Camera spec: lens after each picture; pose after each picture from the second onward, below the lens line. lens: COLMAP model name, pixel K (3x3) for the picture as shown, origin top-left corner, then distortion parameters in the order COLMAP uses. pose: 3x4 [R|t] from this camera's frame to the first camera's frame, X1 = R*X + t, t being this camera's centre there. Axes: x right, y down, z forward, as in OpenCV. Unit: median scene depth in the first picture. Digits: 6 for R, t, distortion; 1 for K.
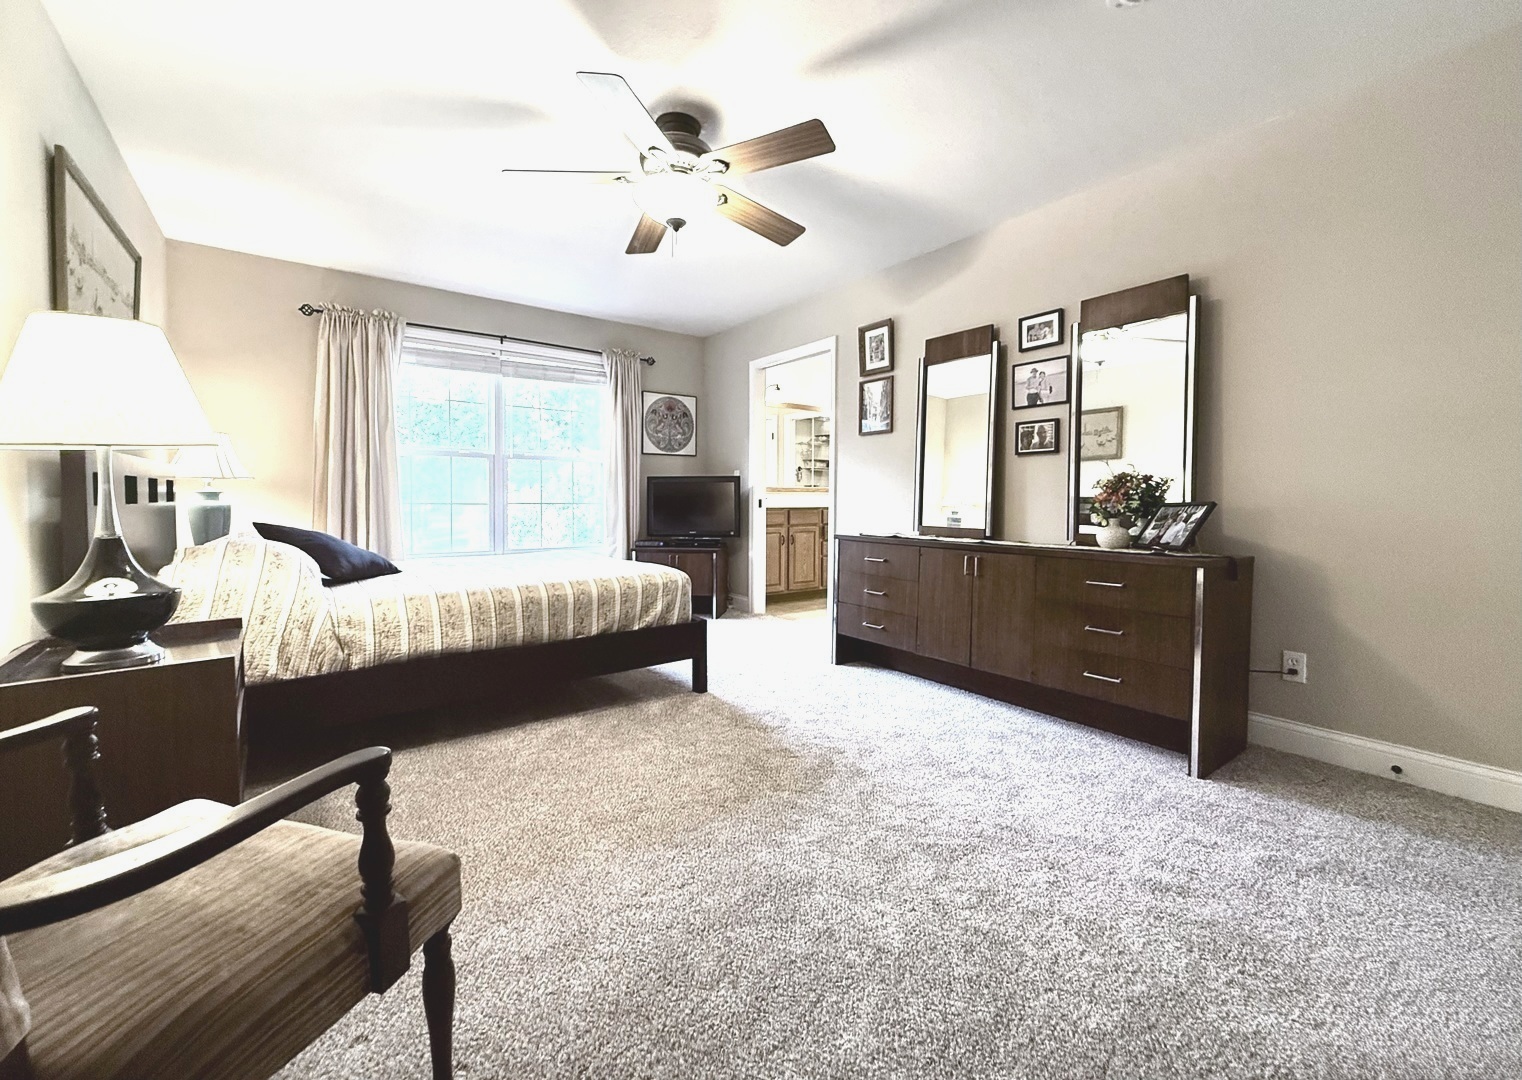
lens RADIAL K [[607.1, 0, 761.1], [0, 607.1, 512.3], [0, 0, 1]] dist [0.019694, 0.000002]
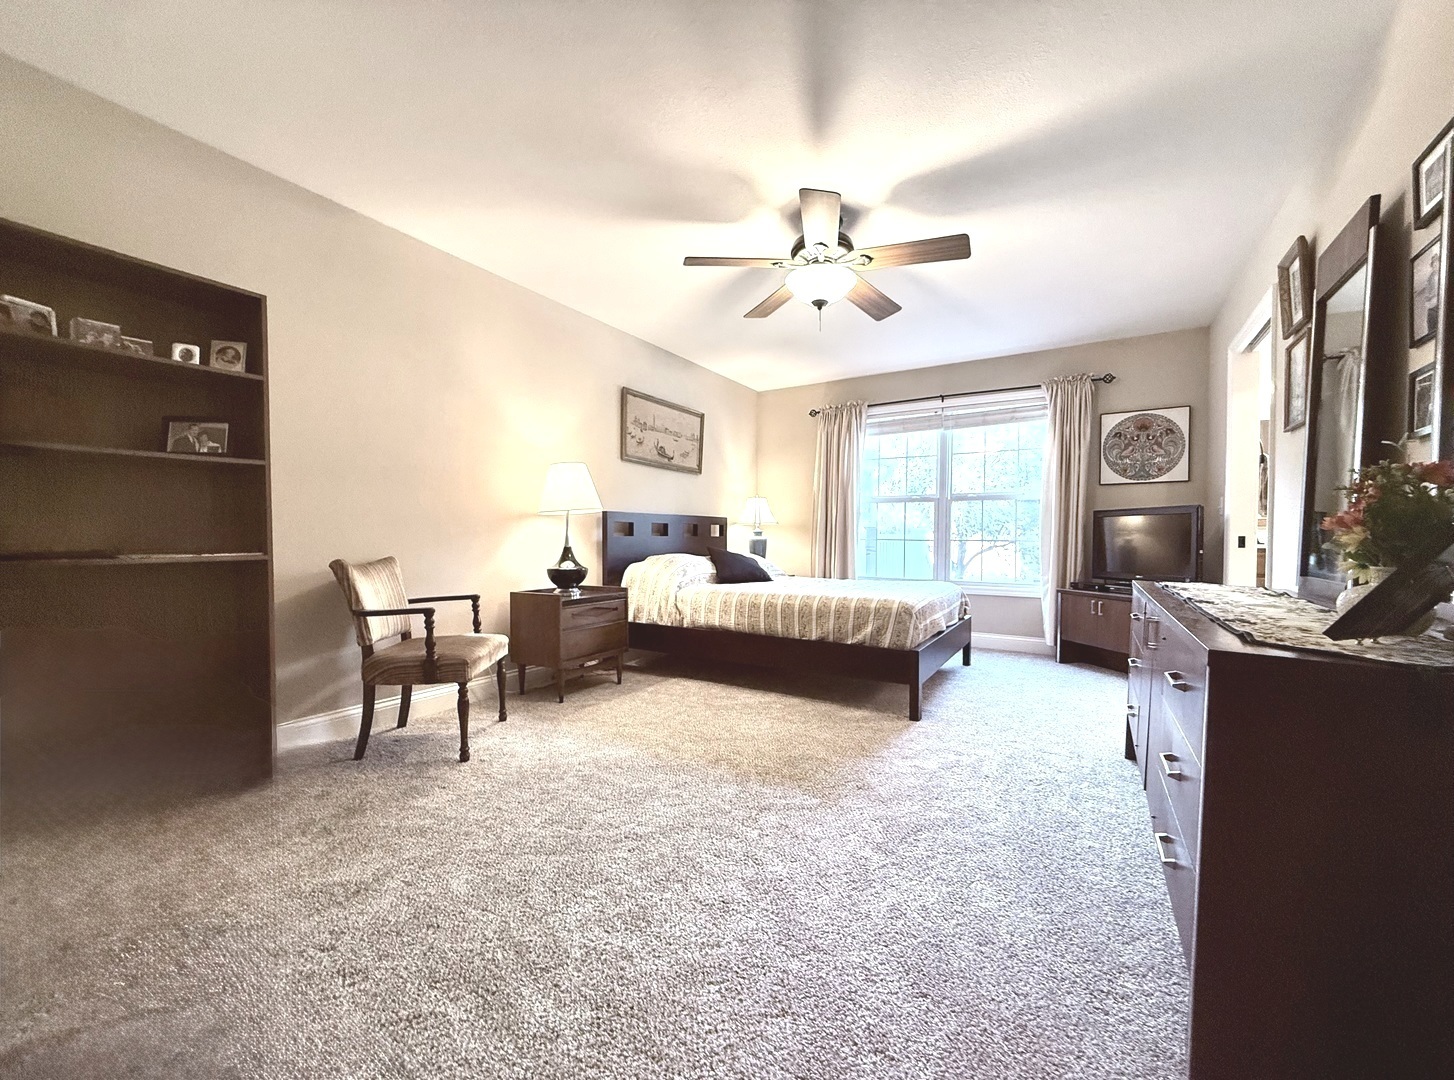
lens RADIAL K [[586.8, 0, 727.0], [0, 586.8, 540.0], [0, 0, 1]] dist [-0.000525, -0.000015]
pose [[0.377118, 0.001546, -0.926164, 0.617636], [-0.025827, 0.999627, -0.008848, 0.007450], [0.925805, 0.027256, 0.377018, 0.287486]]
